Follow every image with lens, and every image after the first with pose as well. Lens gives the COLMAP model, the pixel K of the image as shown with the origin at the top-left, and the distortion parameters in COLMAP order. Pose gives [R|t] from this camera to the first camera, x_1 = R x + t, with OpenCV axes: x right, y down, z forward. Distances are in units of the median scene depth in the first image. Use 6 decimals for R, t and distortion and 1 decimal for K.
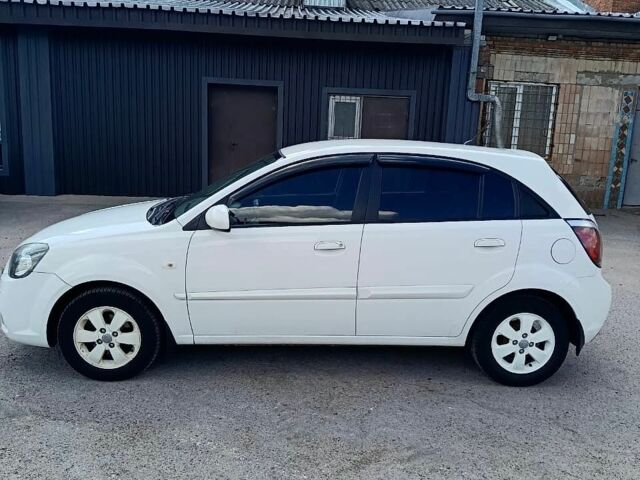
lens RADIAL K [[594.8, 0, 327.9], [0, 594.8, 242.2], [0, 0, 1]] dist [0.118104, -0.239571]
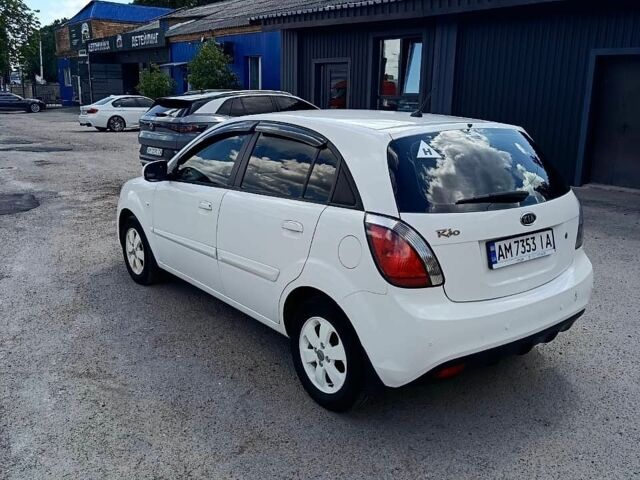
lens RADIAL K [[594.8, 0, 327.9], [0, 594.8, 242.2], [0, 0, 1]] dist [0.118104, -0.239571]
pose [[0.559674, 0.168153, -0.811474, 0.983047], [-0.150714, 0.983521, 0.099857, -0.068015], [0.814893, 0.066413, 0.575794, 0.530757]]
